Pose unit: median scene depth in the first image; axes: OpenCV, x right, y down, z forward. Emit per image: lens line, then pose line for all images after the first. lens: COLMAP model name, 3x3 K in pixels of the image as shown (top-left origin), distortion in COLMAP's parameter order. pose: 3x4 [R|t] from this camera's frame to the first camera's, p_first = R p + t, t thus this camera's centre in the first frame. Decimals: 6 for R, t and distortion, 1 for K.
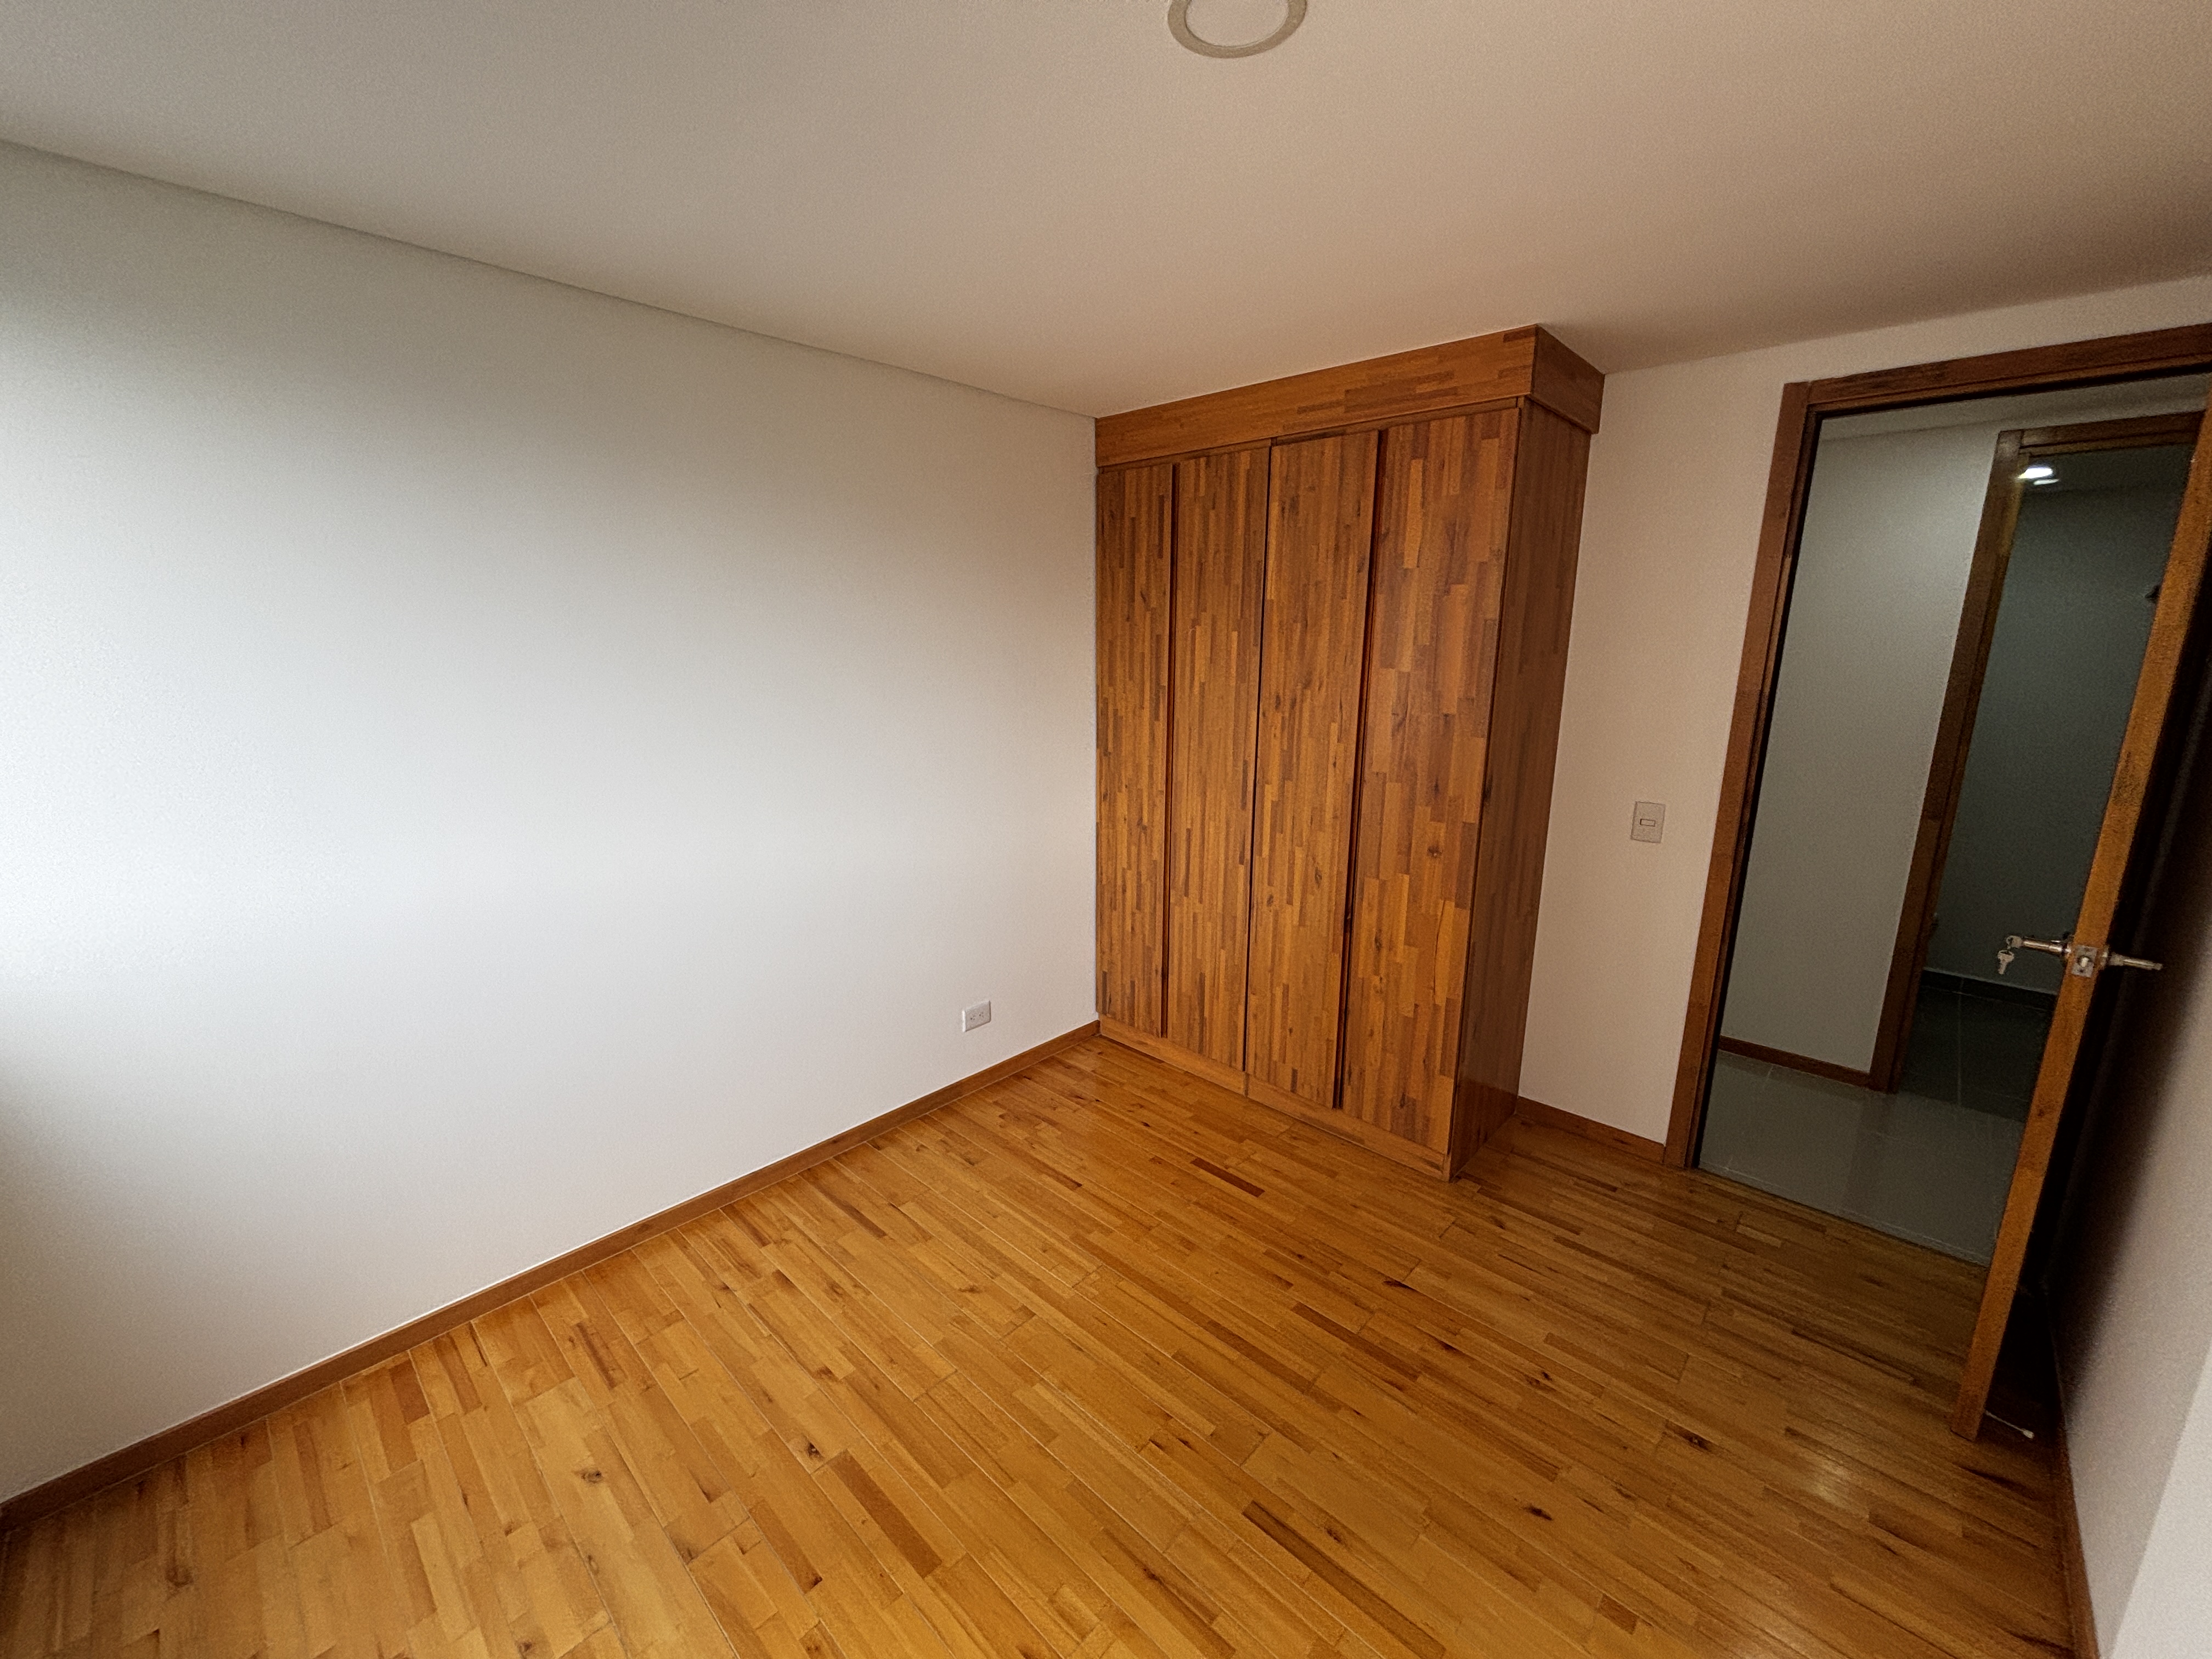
lens RADIAL K [[899.5, 0, 1106.0], [0, 899.5, 829.5], [0, 0, 1]] dist [-0.000101, 0.008073]
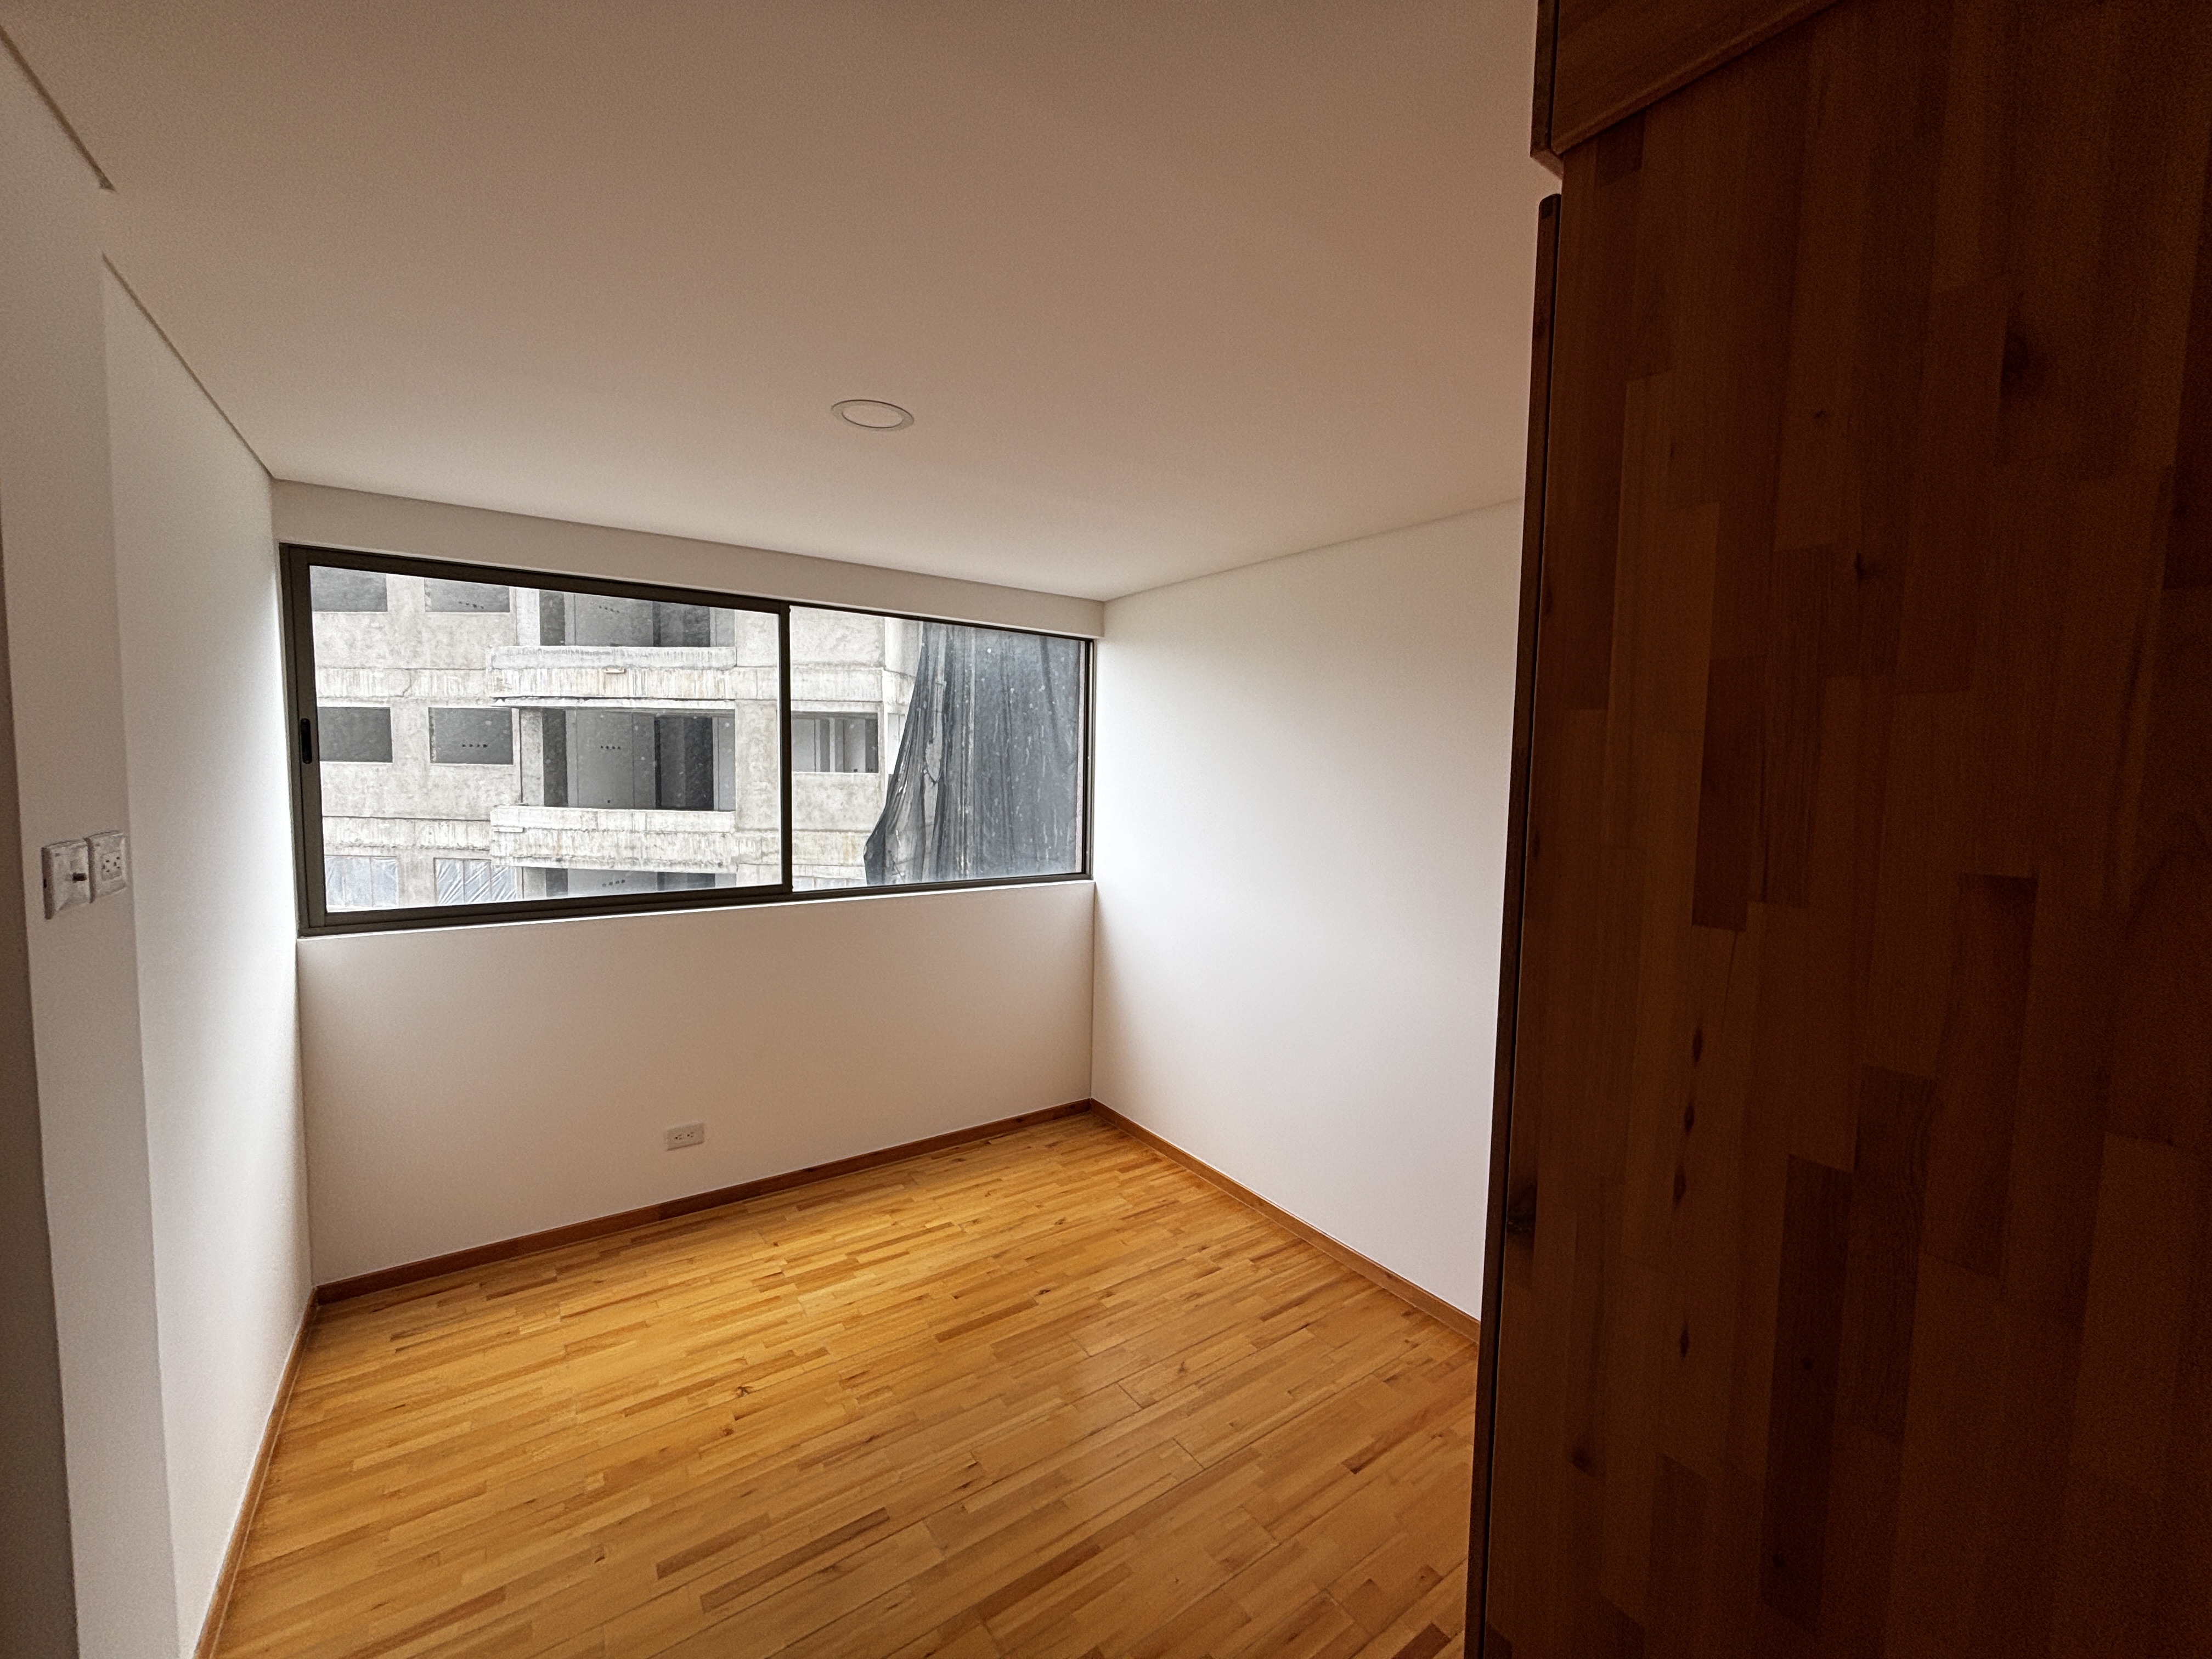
lens RADIAL K [[899.5, 0, 1106.0], [0, 899.5, 829.5], [0, 0, 1]] dist [-0.000101, 0.008073]
pose [[-0.196233, 0.074798, -0.977700, 1.008485], [-0.231831, 0.965279, 0.120378, -0.256471], [0.952757, 0.250284, -0.172080, 1.079508]]
